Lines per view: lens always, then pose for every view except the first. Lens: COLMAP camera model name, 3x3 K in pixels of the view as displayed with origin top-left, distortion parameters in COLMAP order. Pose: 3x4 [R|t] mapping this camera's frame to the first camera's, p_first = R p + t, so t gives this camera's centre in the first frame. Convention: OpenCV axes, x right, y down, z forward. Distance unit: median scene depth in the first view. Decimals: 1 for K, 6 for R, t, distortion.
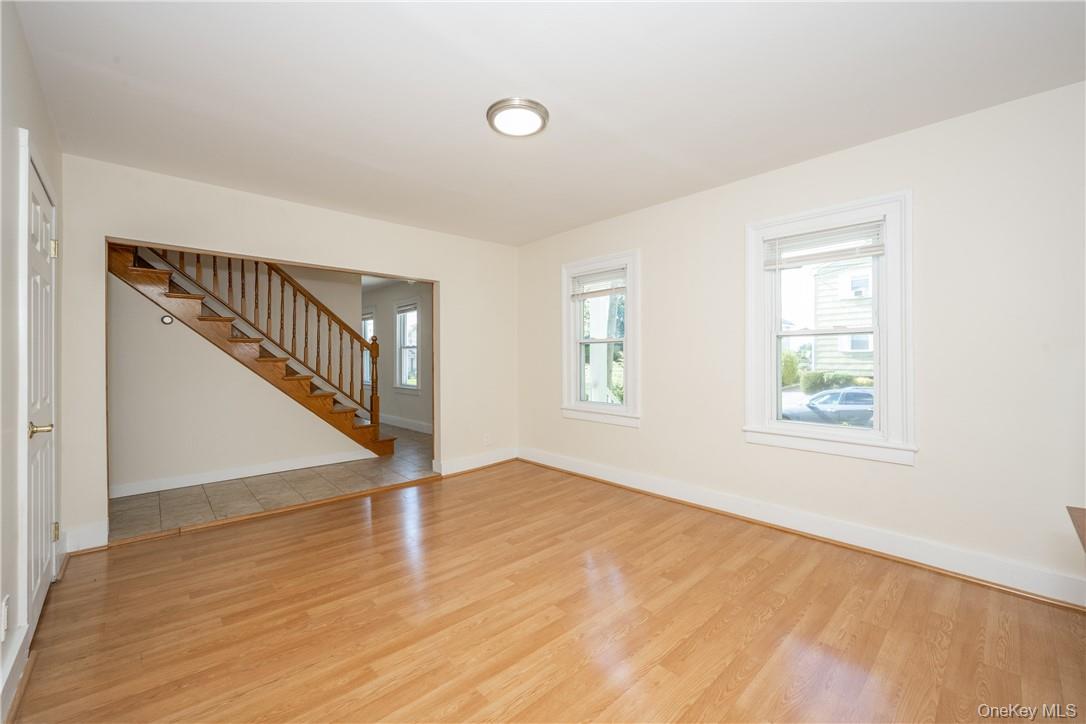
lens RADIAL K [[438.3, 0, 547.4], [0, 438.3, 362.6], [0, 0, 1]] dist [0.002522, -0.000469]
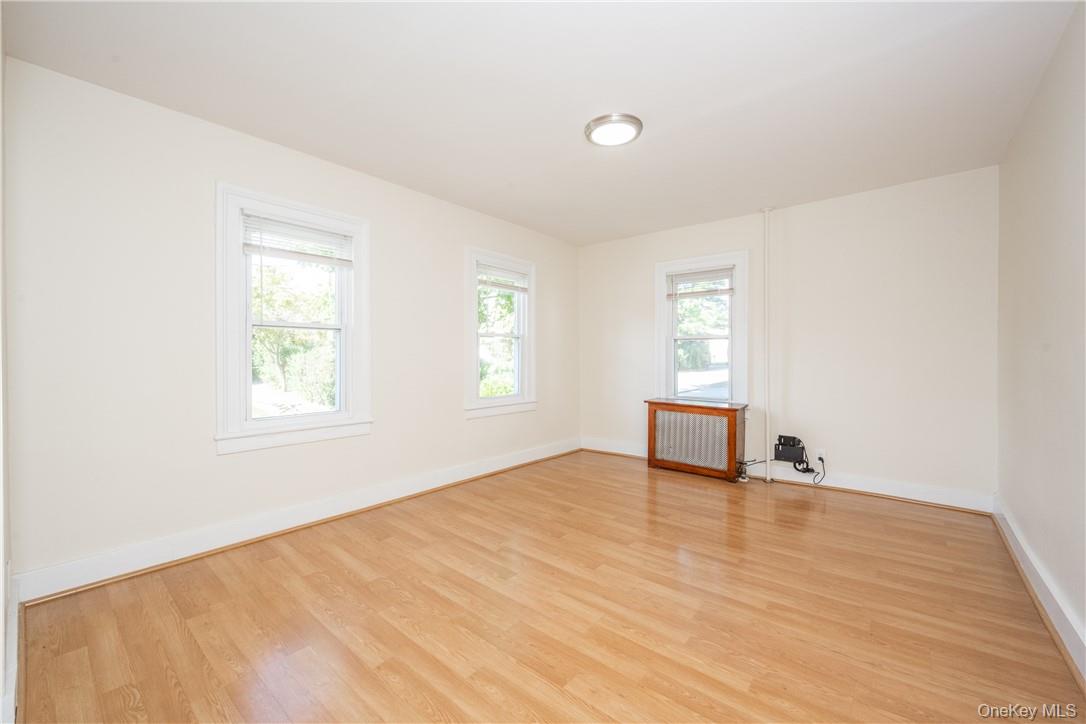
lens RADIAL K [[438.3, 0, 546.0], [0, 438.3, 355.8], [0, 0, 1]] dist [0.002522, -0.000469]
pose [[-0.126254, 0.001020, 0.991997, -0.806716], [0.009687, 0.999953, 0.000205, 0.004625], [-0.991951, 0.009635, -0.126258, 0.929619]]
